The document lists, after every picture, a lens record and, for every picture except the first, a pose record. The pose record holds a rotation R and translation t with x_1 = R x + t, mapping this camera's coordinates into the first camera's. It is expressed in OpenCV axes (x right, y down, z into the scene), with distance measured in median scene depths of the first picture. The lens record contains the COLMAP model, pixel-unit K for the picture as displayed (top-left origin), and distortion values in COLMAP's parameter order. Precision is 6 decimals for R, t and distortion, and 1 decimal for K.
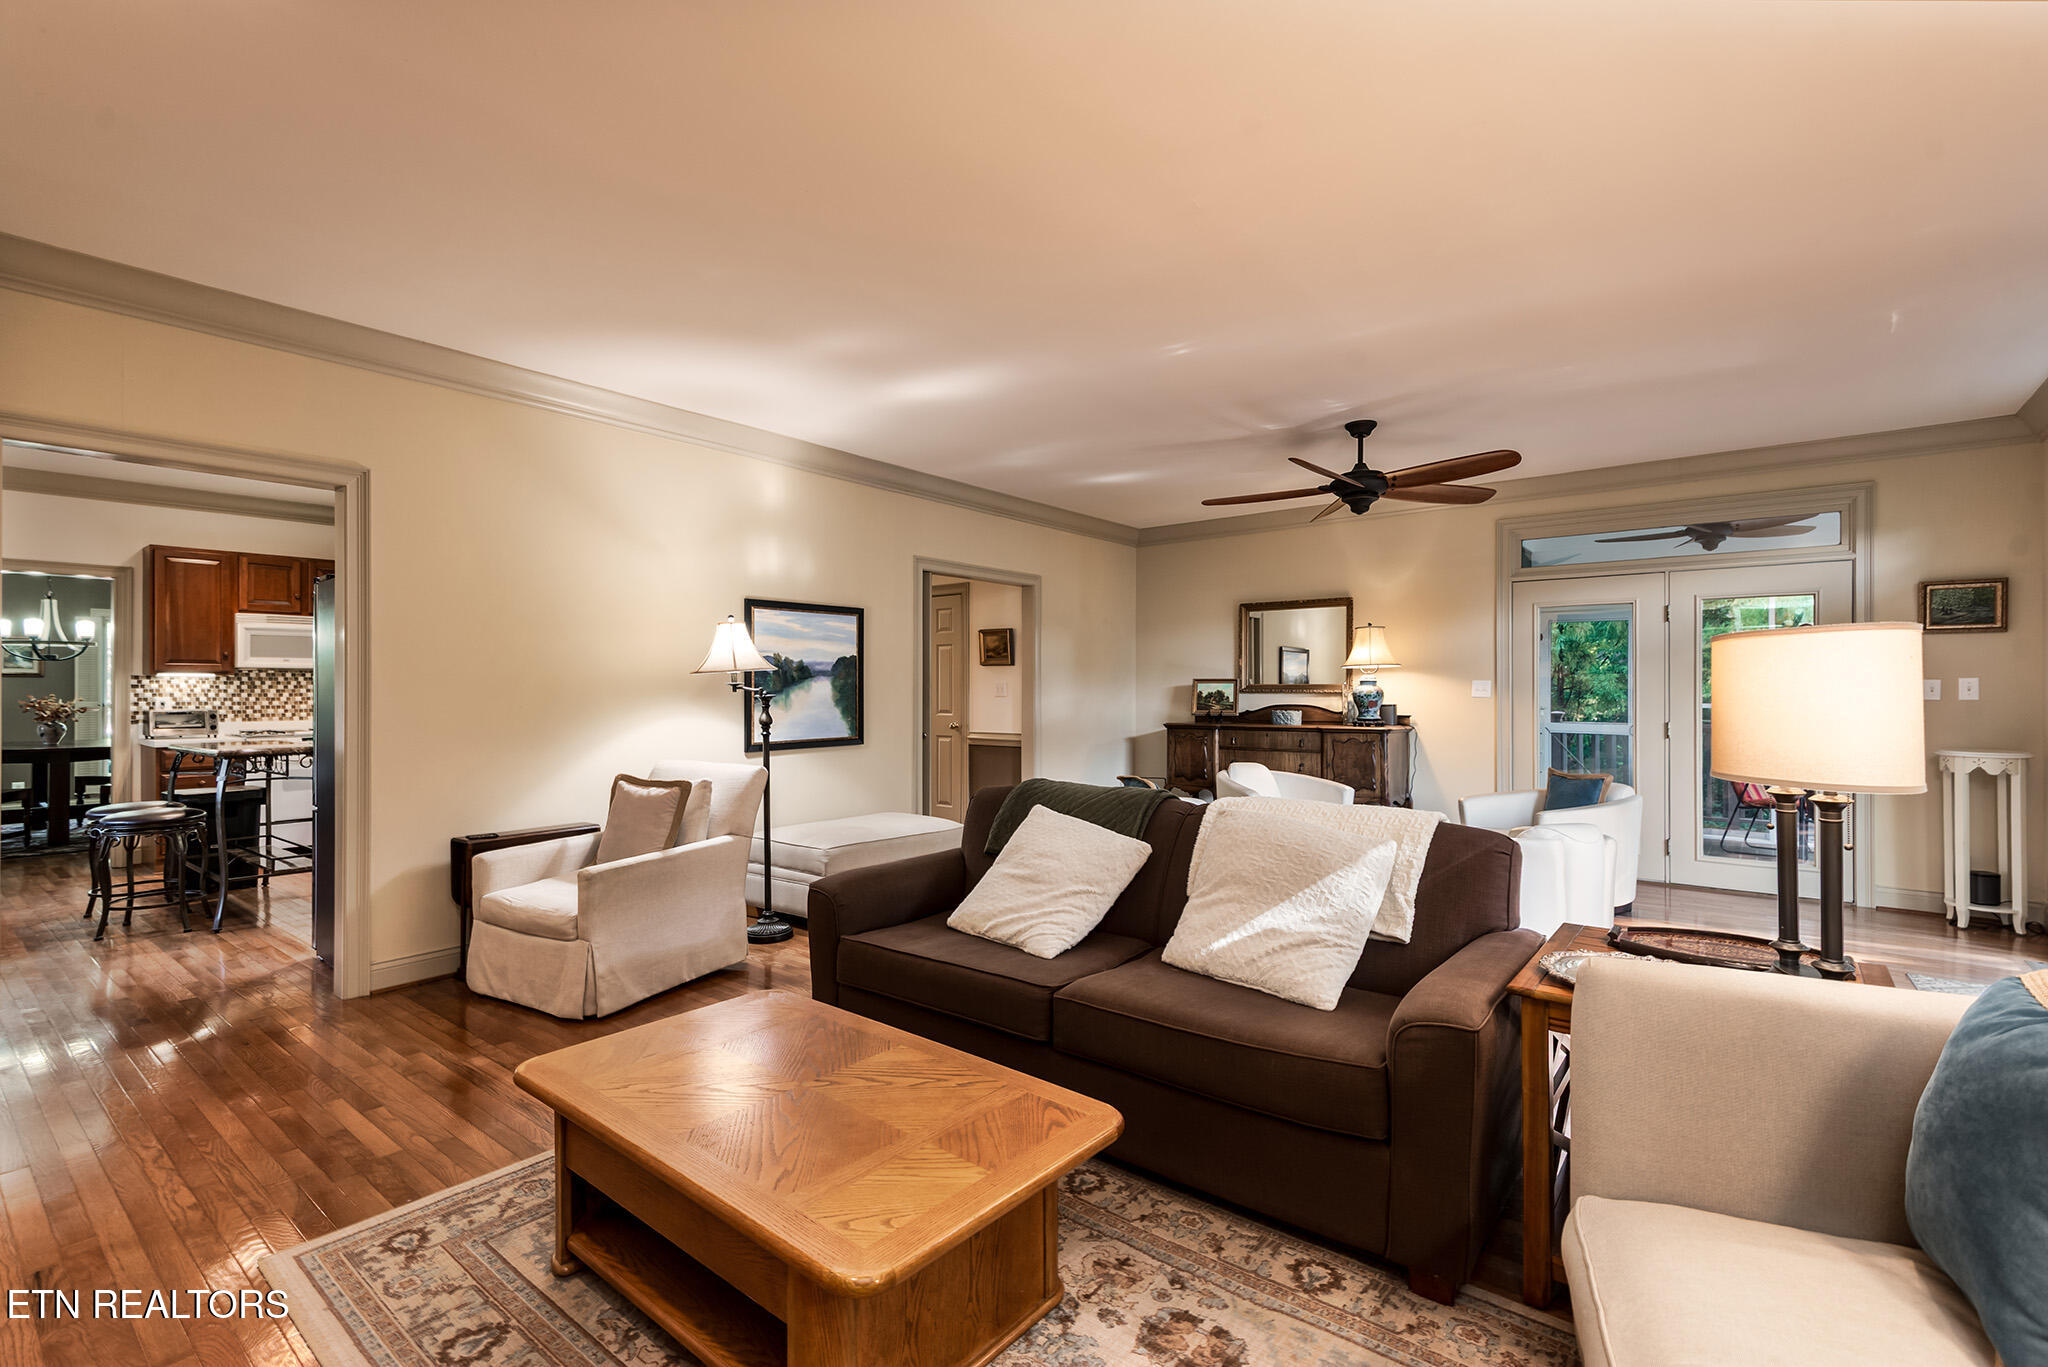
lens RADIAL K [[941.4, 0, 1034.5], [0, 941.4, 683.3], [0, 0, 1]] dist [0.007003, -0.006461]
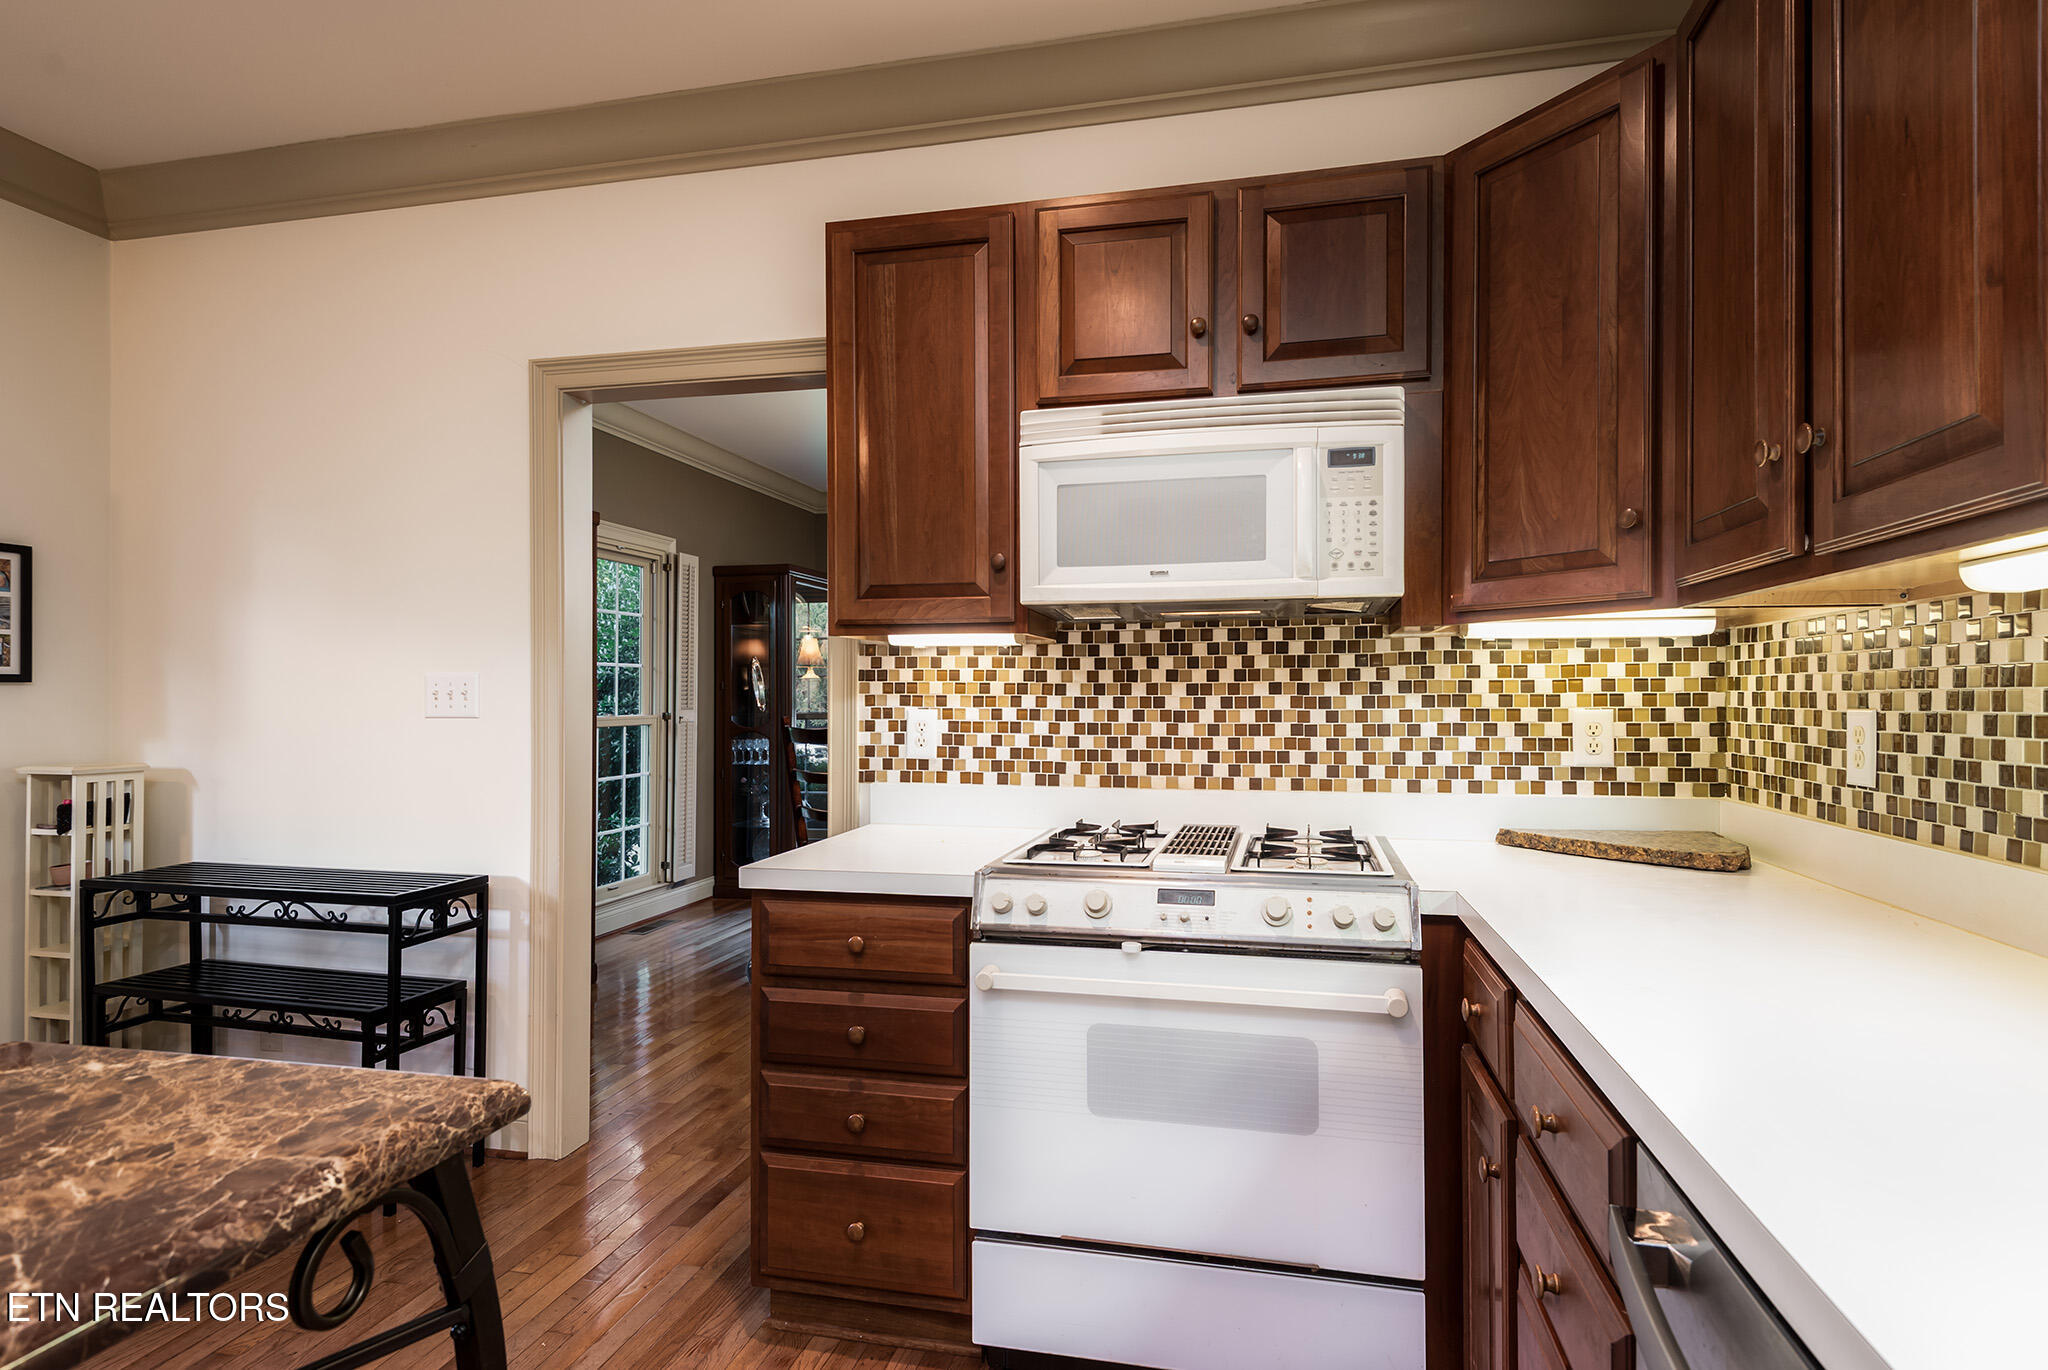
lens RADIAL K [[1018.8, 0, 1056.8], [0, 1018.8, 687.0], [0, 0, 1]] dist [0.013482, -0.003331]
pose [[0.437020, -0.005328, -0.899436, -0.546111], [0.006140, 0.999977, -0.002940, 0.008172], [0.899431, -0.004238, 0.437043, 0.843196]]
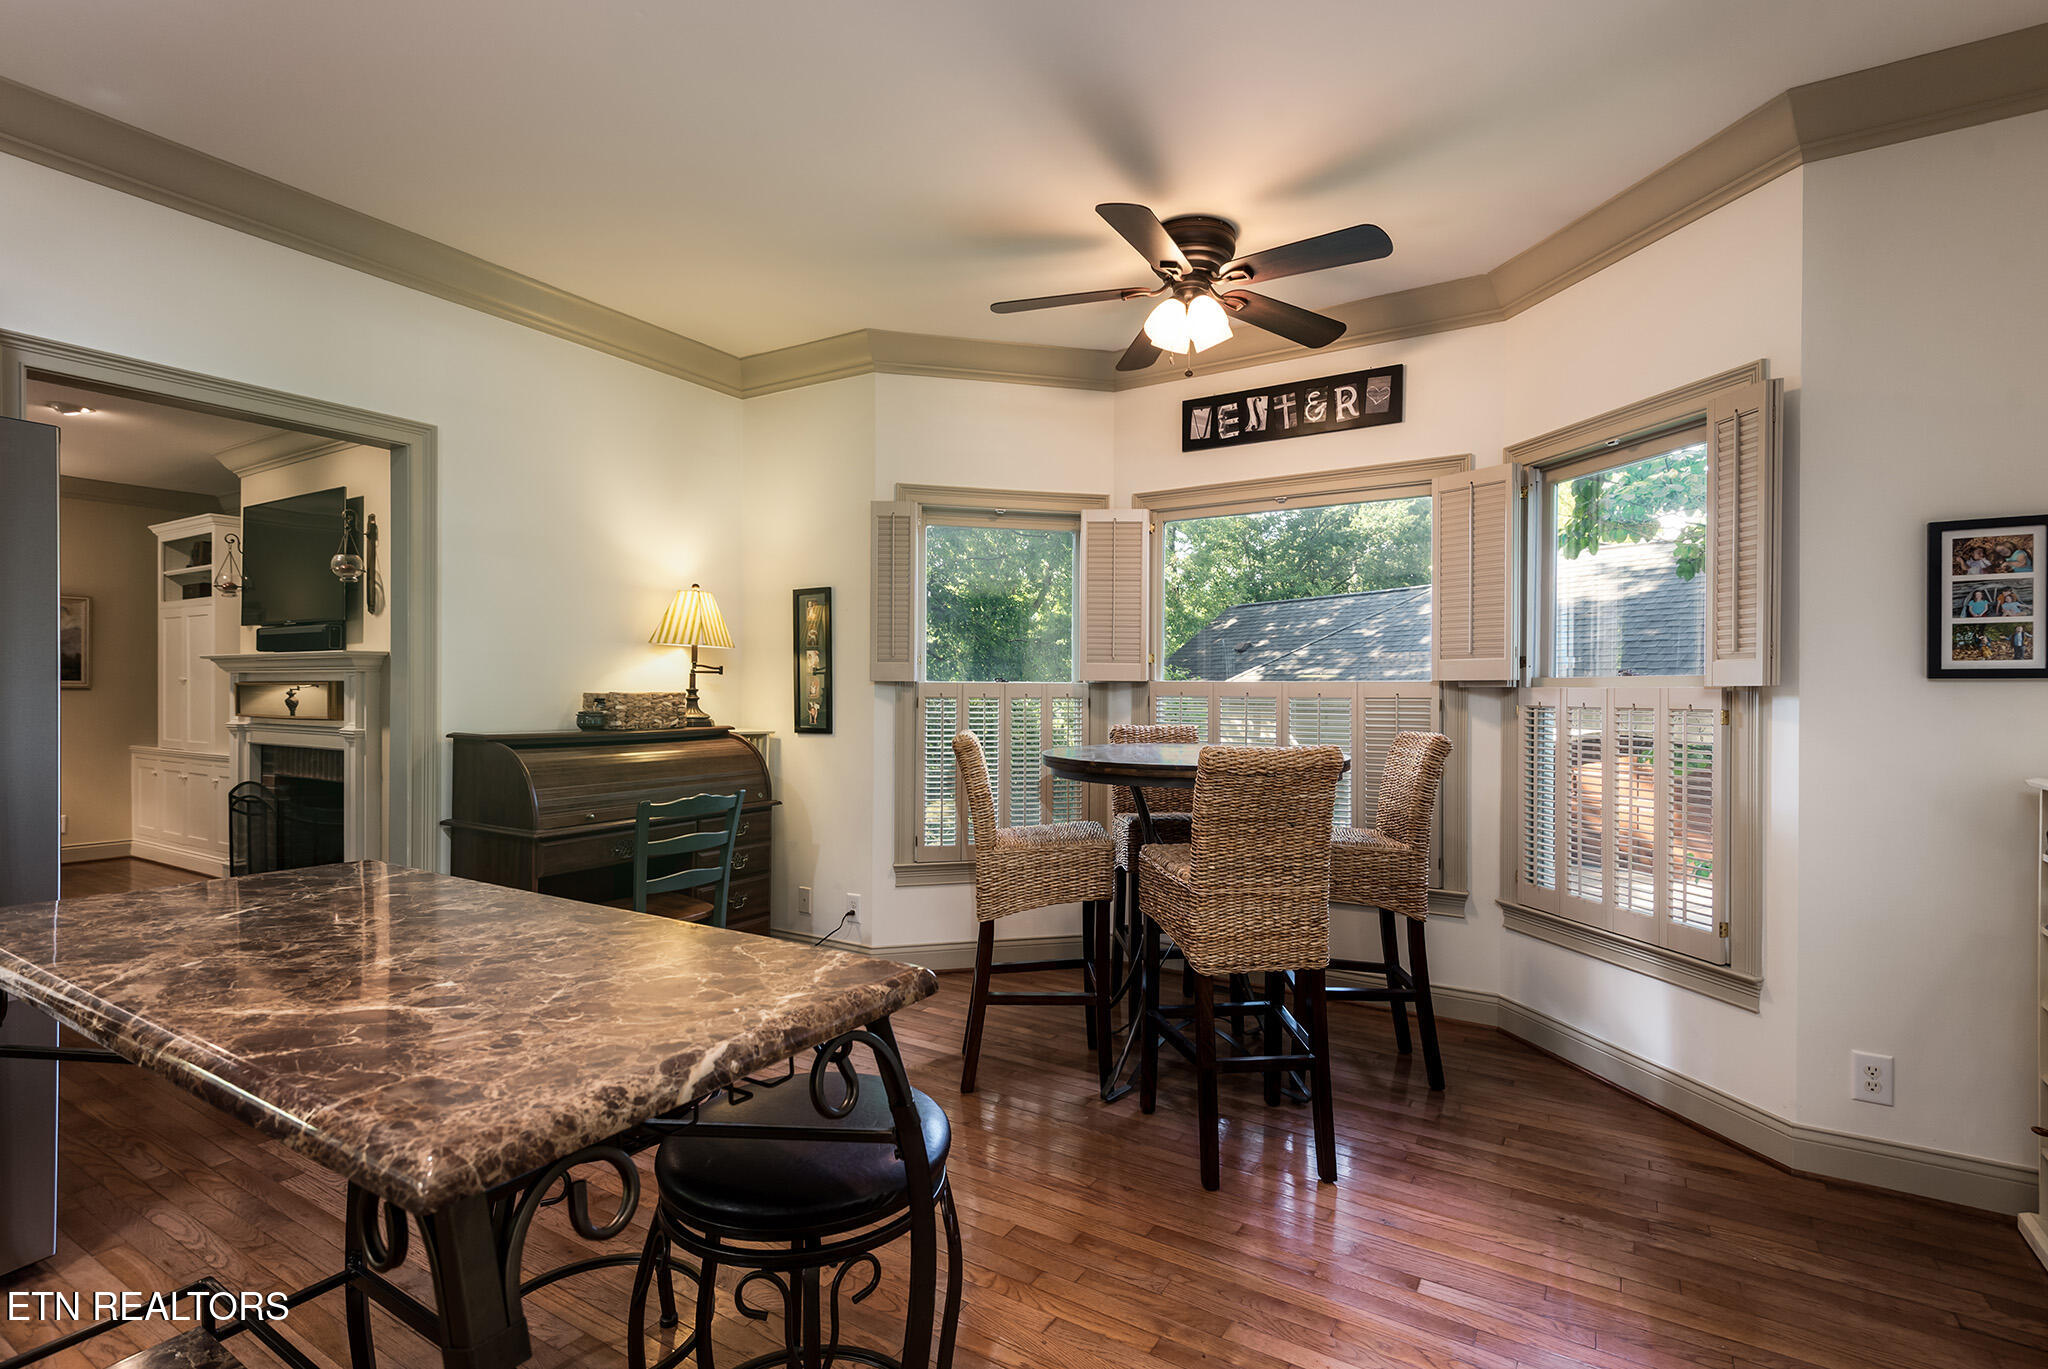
lens RADIAL K [[941.4, 0, 1018.8], [0, 941.4, 694.9], [0, 0, 1]] dist [0.007003, -0.006461]
pose [[-0.991219, -0.000175, -0.132230, -0.713558], [0.000334, 0.999993, -0.003829, 0.010218], [0.132230, -0.003840, -0.991212, 0.926437]]
